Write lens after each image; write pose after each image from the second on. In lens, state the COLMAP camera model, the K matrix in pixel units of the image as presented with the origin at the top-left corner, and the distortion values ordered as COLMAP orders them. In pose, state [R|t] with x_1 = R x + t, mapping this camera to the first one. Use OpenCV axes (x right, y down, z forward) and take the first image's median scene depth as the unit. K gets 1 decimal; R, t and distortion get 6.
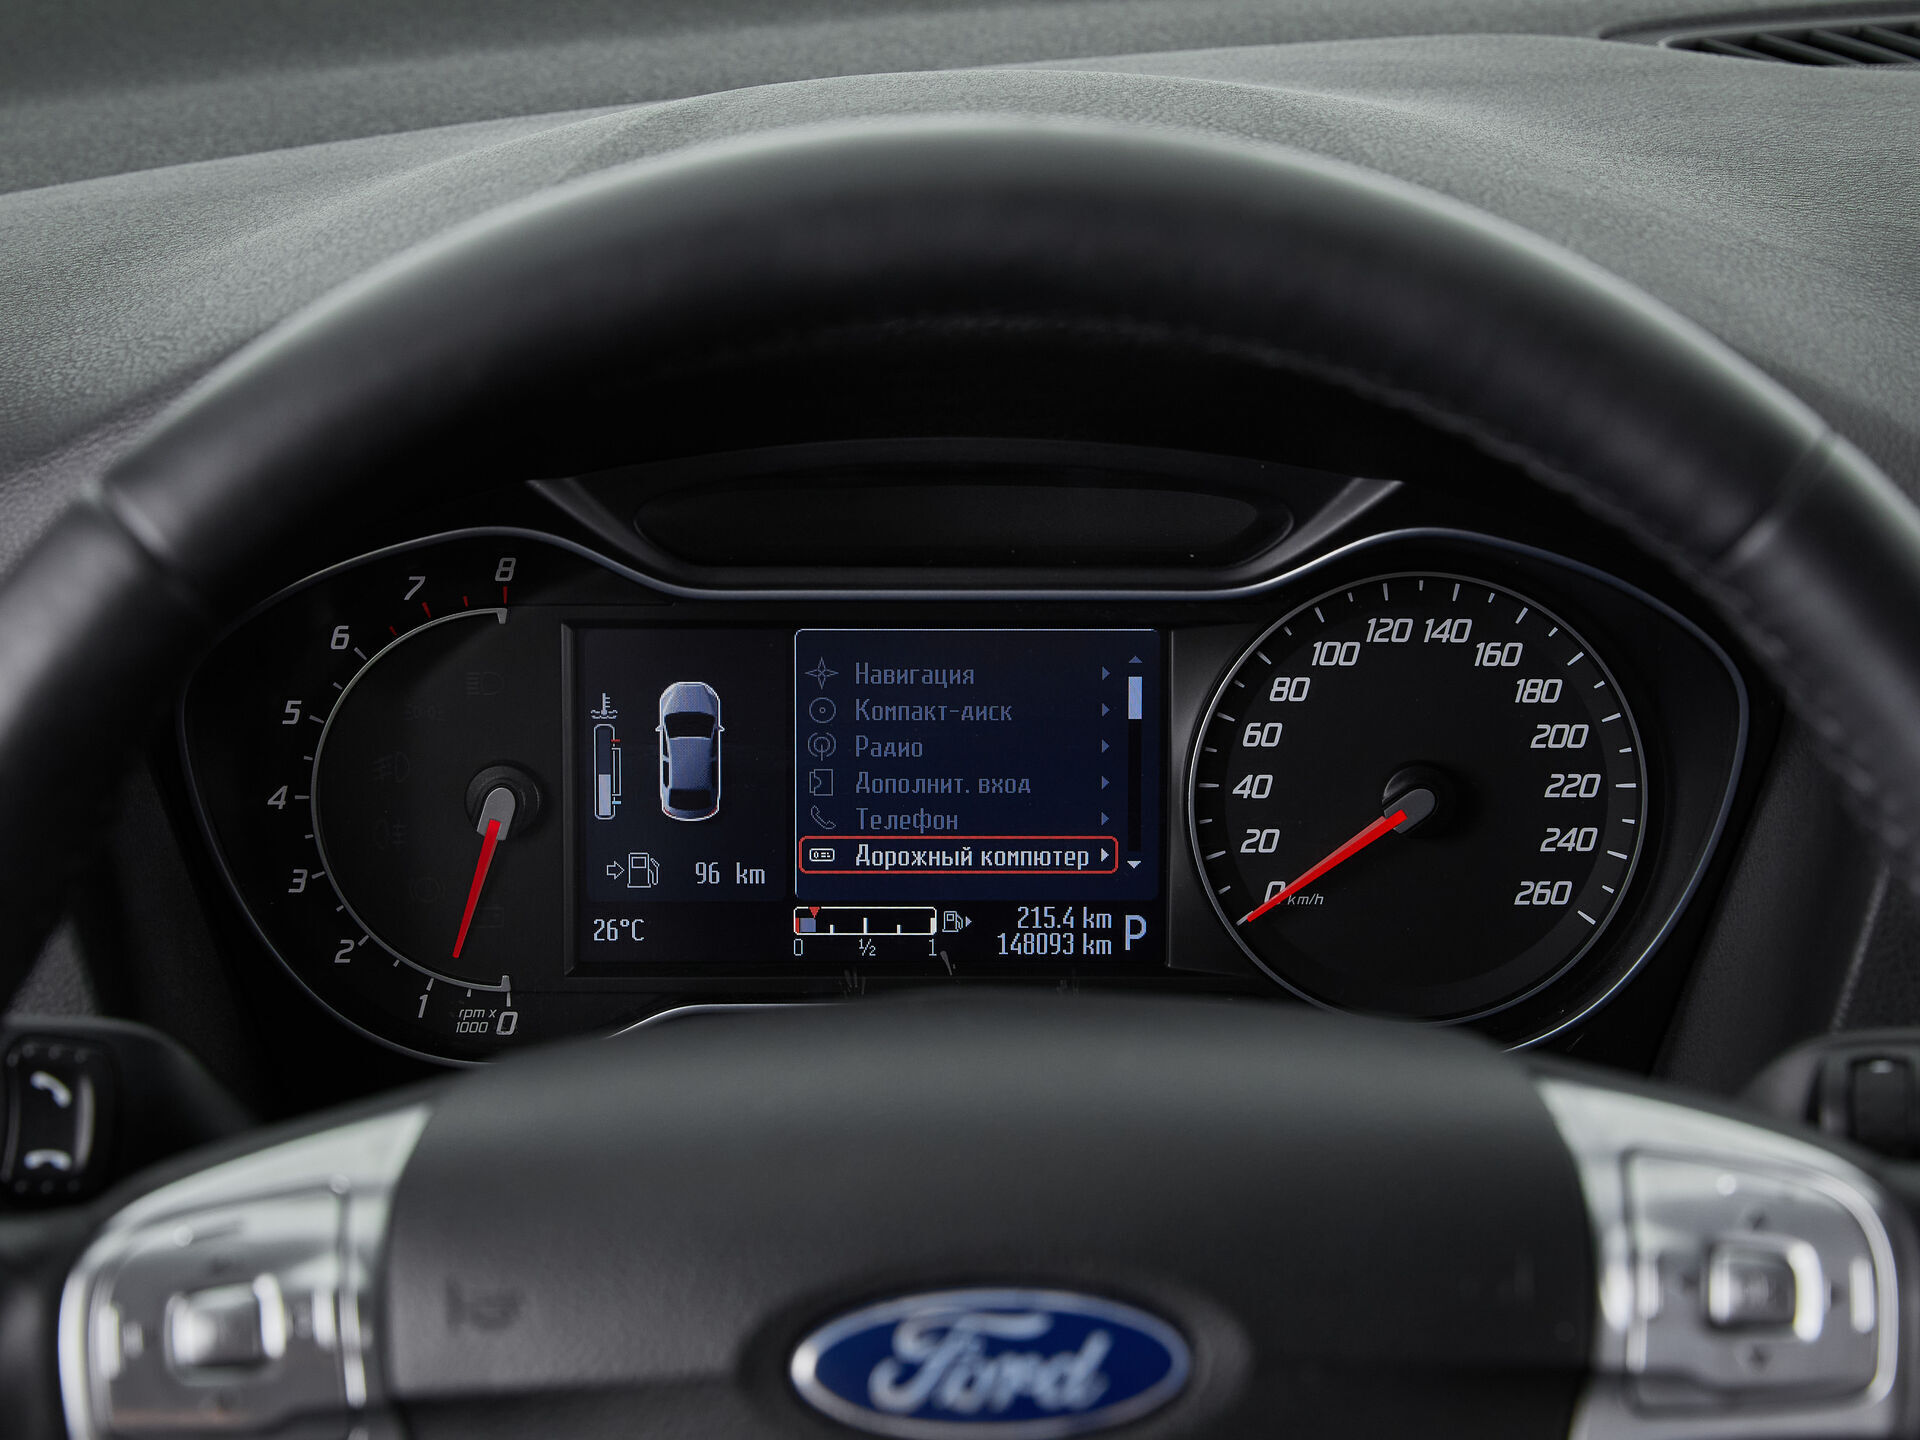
lens RADIAL K [[4141.2, 0, 960.0], [0, 4141.2, 720.0], [0, 0, 1]] dist [-0.054518, -0.053405]
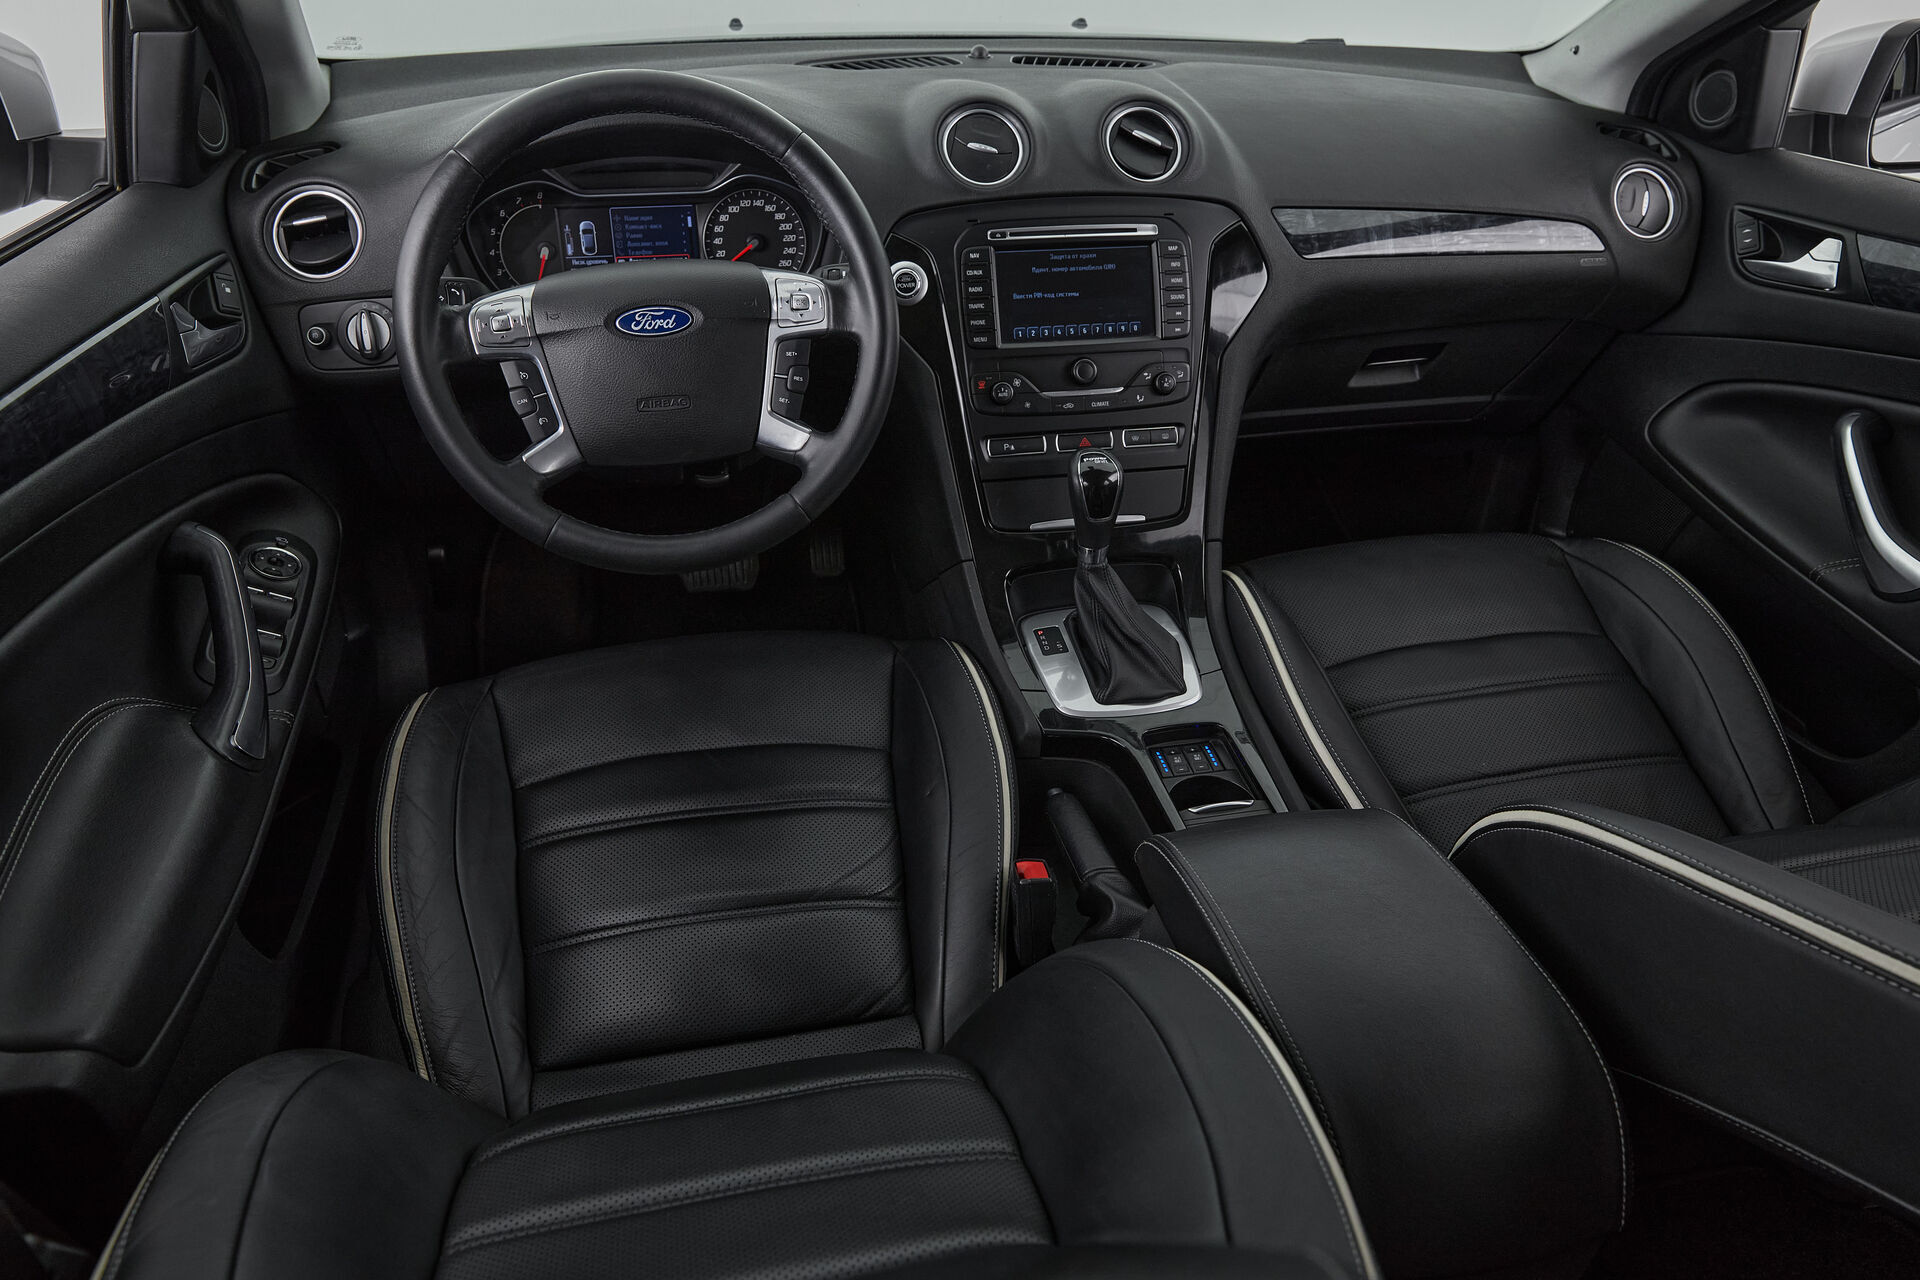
lens RADIAL K [[1308.8, 0, 960.0], [0, 1308.8, 640.0], [0, 0, 1]] dist [-0.005005, 0.001611]
pose [[0.980472, -0.092248, 0.173678, 0.041952], [0.050929, 0.972133, 0.228829, 0.126034], [-0.189947, -0.215516, 0.957848, -0.505068]]
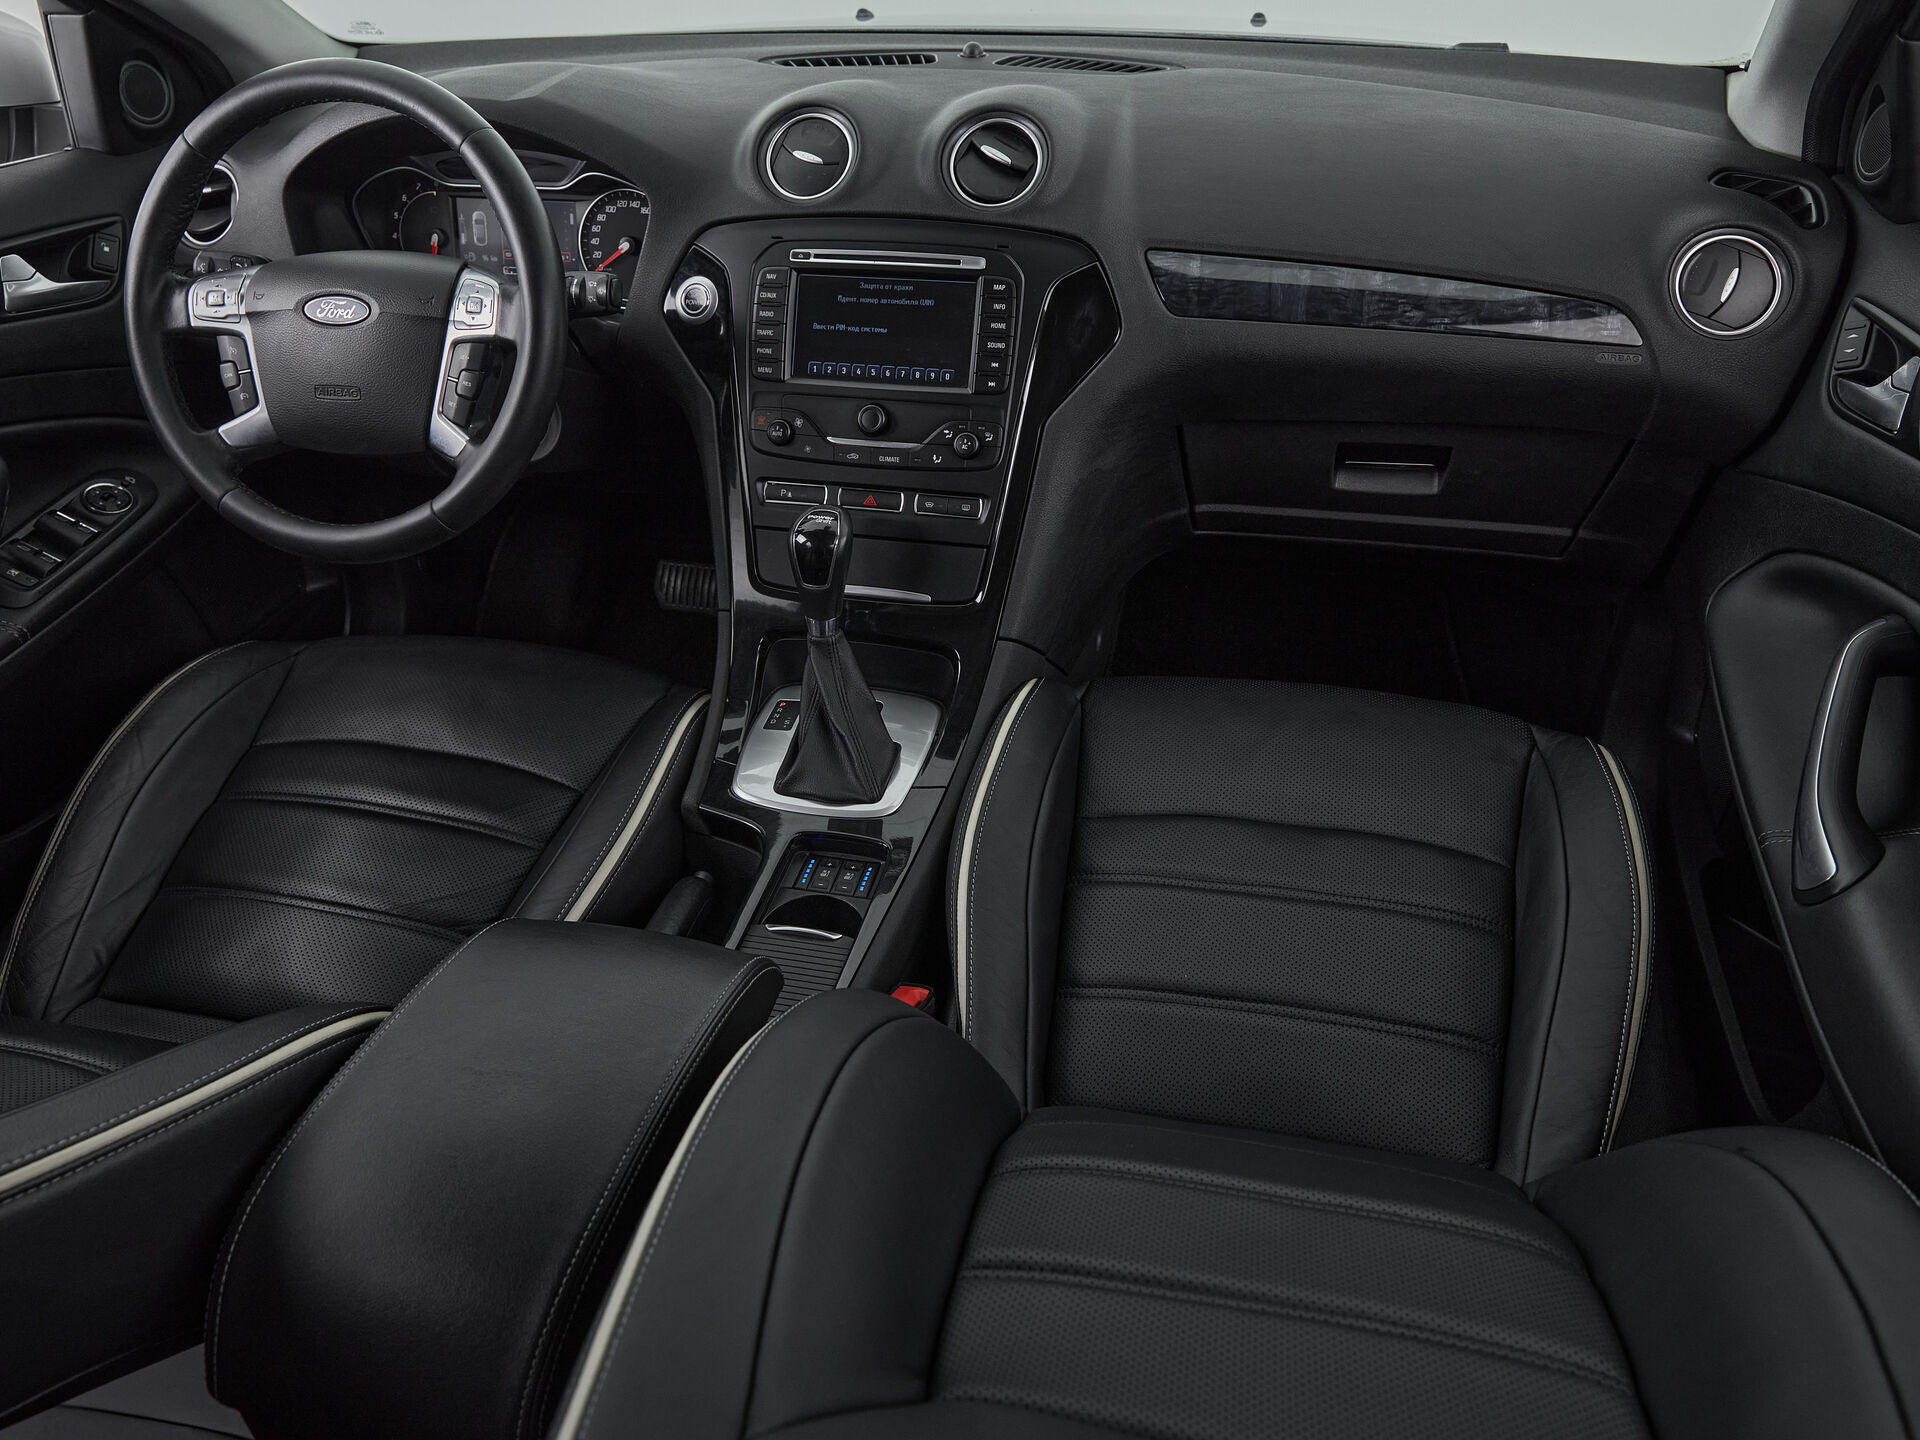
lens RADIAL K [[1464.1, 0, 950.5], [0, 1464.1, 724.8], [0, 0, 1]] dist [-0.006954, 0.005228]
pose [[0.967307, 0.112200, -0.227438, 0.836275], [-0.055777, 0.968973, 0.240792, 0.117325], [0.247398, -0.220234, 0.943553, -0.460392]]
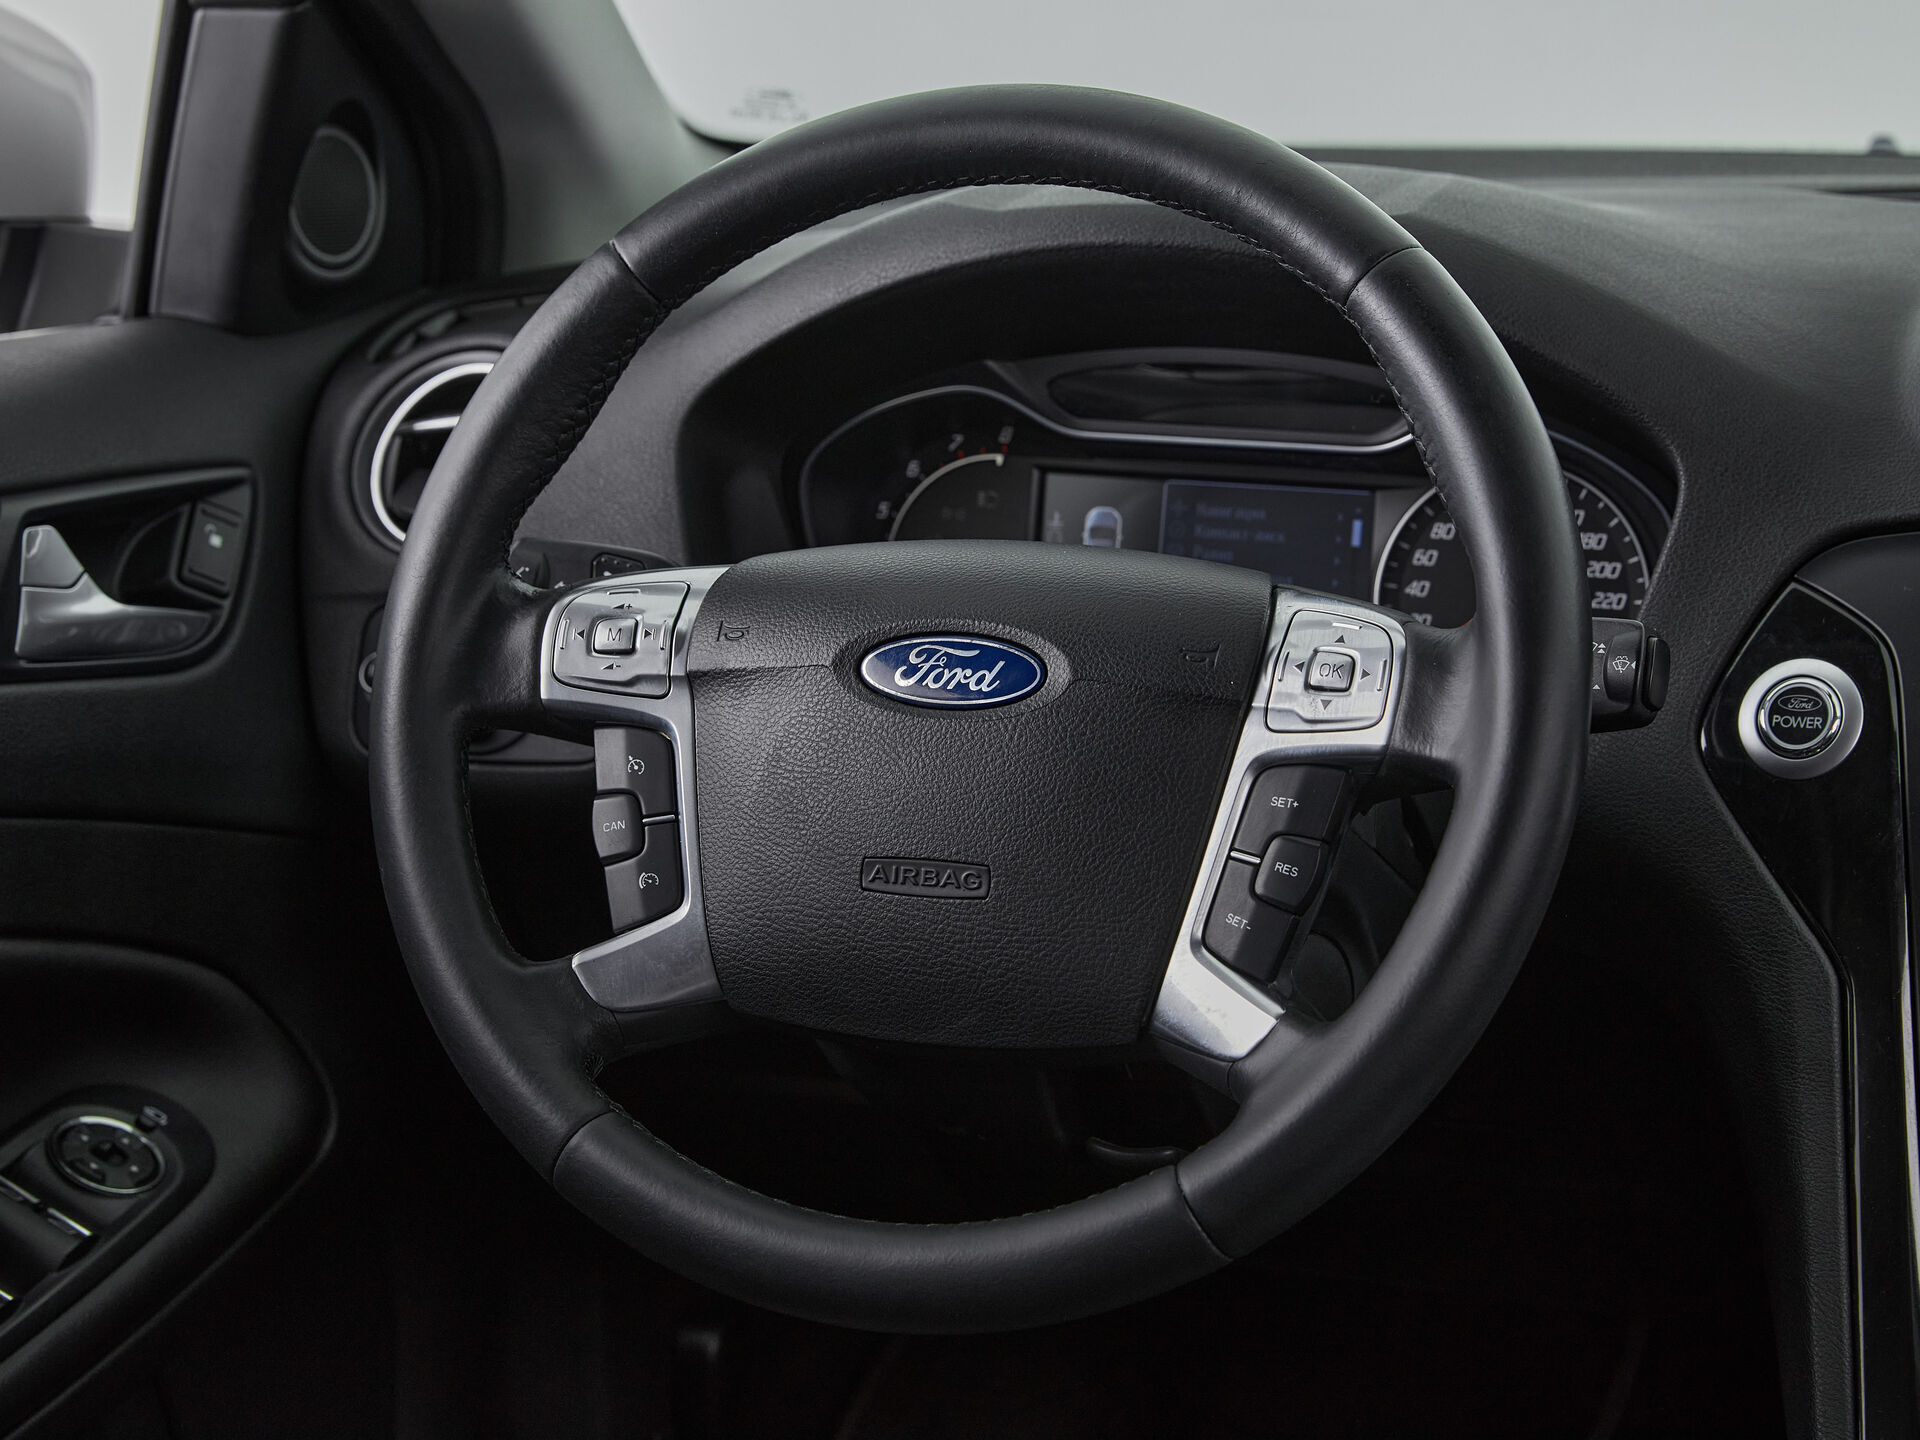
lens RADIAL K [[4044.5, 0, 962.0], [0, 4044.5, 688.6], [0, 0, 1]] dist [-0.054048, 0.045195]
pose [[0.932664, 0.071197, -0.353650, 0.478249], [-0.115969, 0.987468, -0.107040, 0.251302], [0.341597, 0.140845, 0.929233, -0.564645]]
